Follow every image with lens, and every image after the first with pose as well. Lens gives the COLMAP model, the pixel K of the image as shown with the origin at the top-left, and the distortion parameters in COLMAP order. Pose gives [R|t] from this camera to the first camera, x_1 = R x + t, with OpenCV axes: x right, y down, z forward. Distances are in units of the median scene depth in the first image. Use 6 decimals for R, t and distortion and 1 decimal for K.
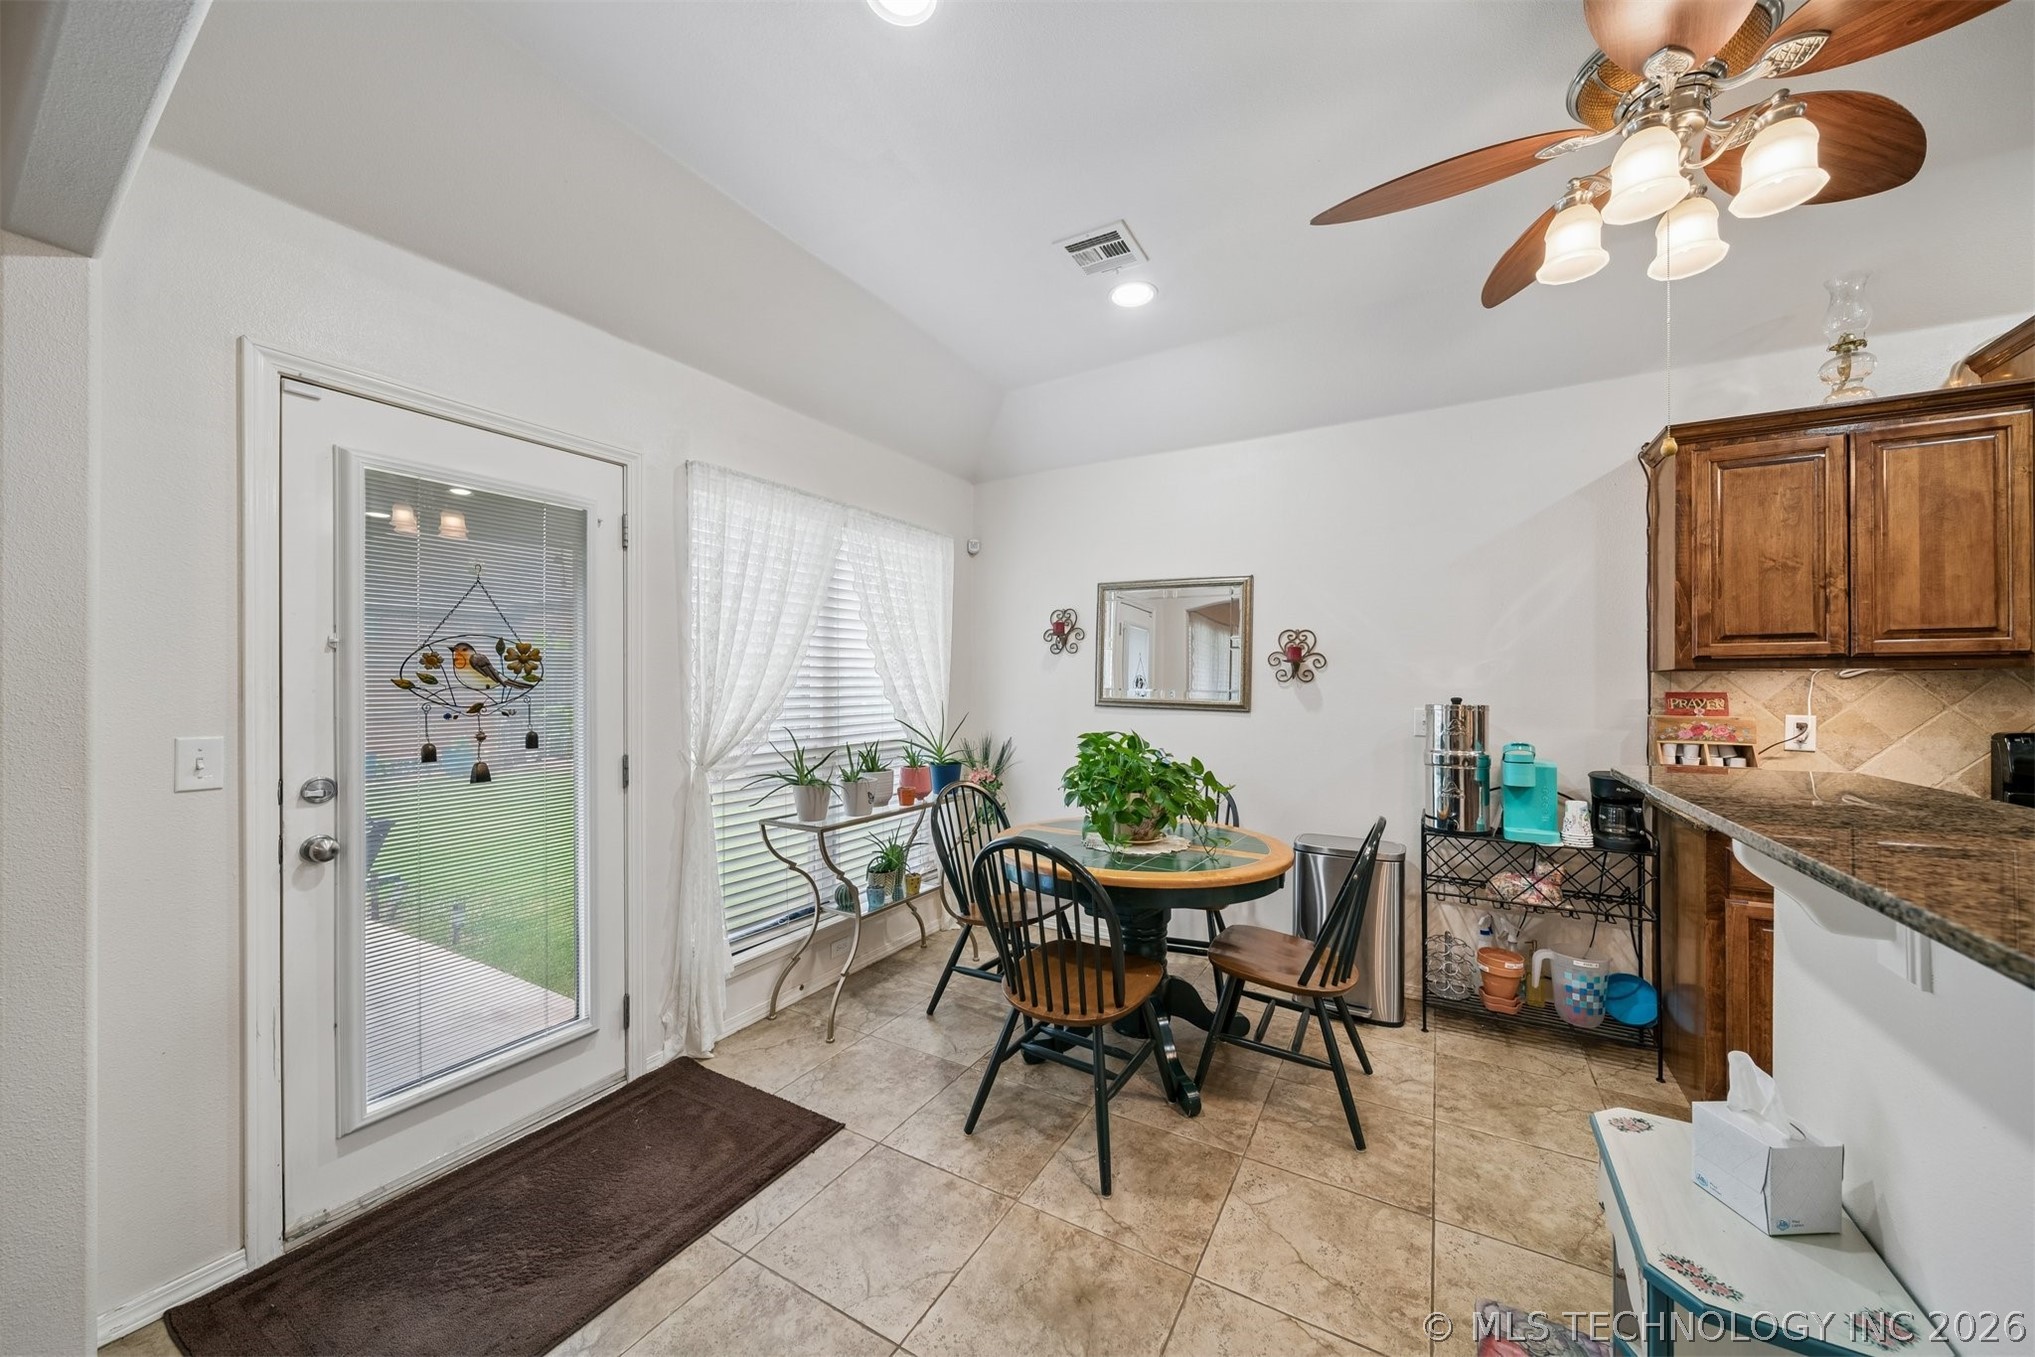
lens RADIAL K [[713.9, 0, 1025.2], [0, 713.9, 681.9], [0, 0, 1]] dist [-0.000139, -0.000660]
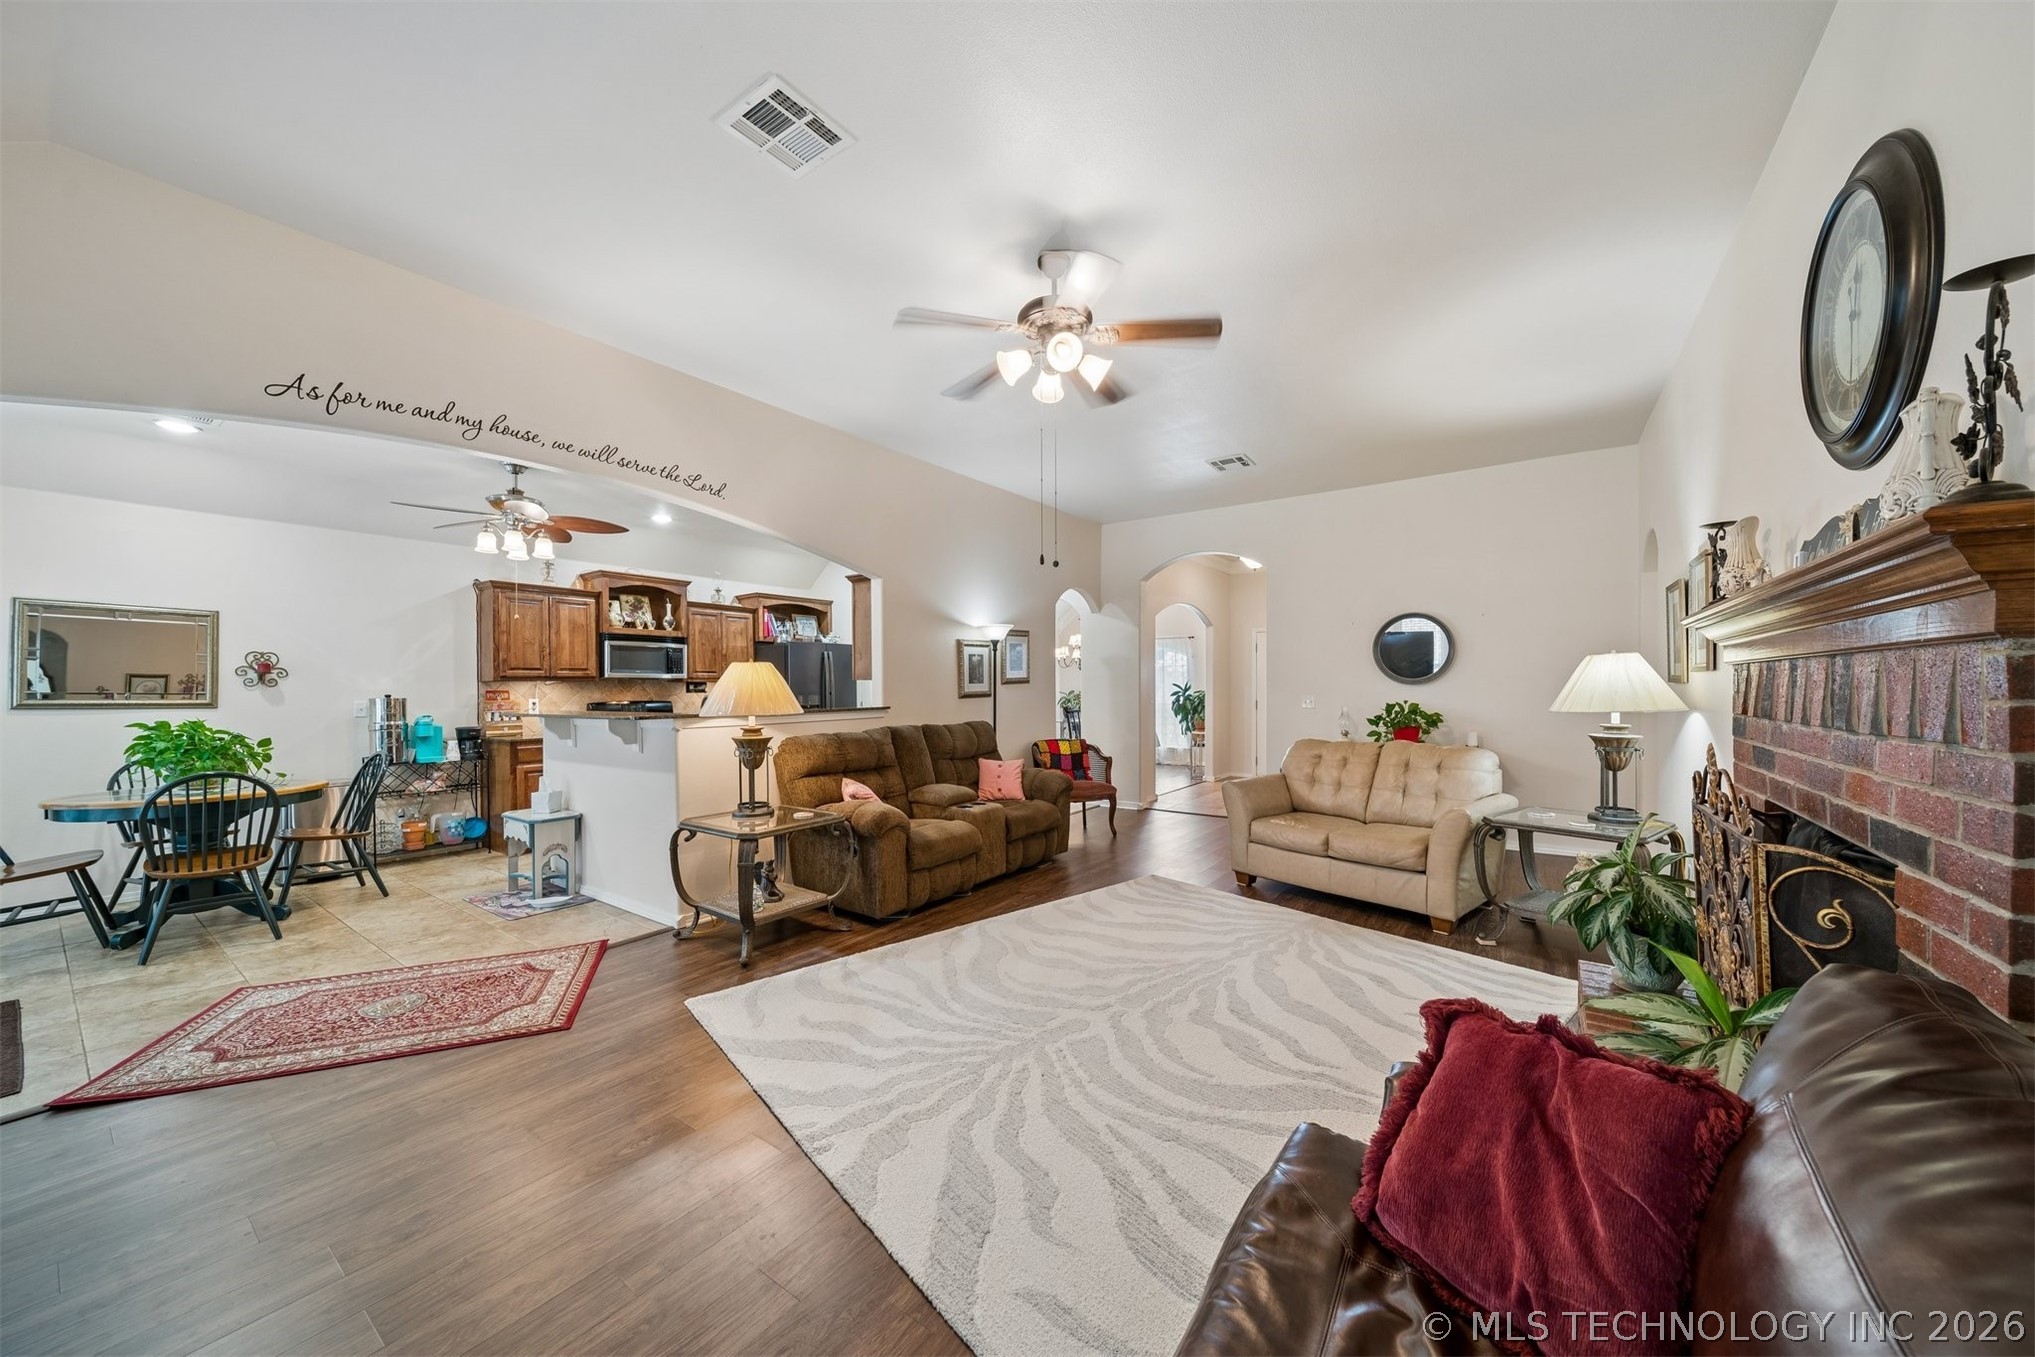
lens RADIAL K [[713.9, 0, 1034.0], [0, 713.9, 689.7], [0, 0, 1]] dist [-0.000139, -0.000660]
pose [[0.079737, -0.007261, 0.996789, -1.374318], [0.000925, 0.999974, 0.007210, -0.003552], [-0.996815, 0.000347, 0.079742, -1.033990]]
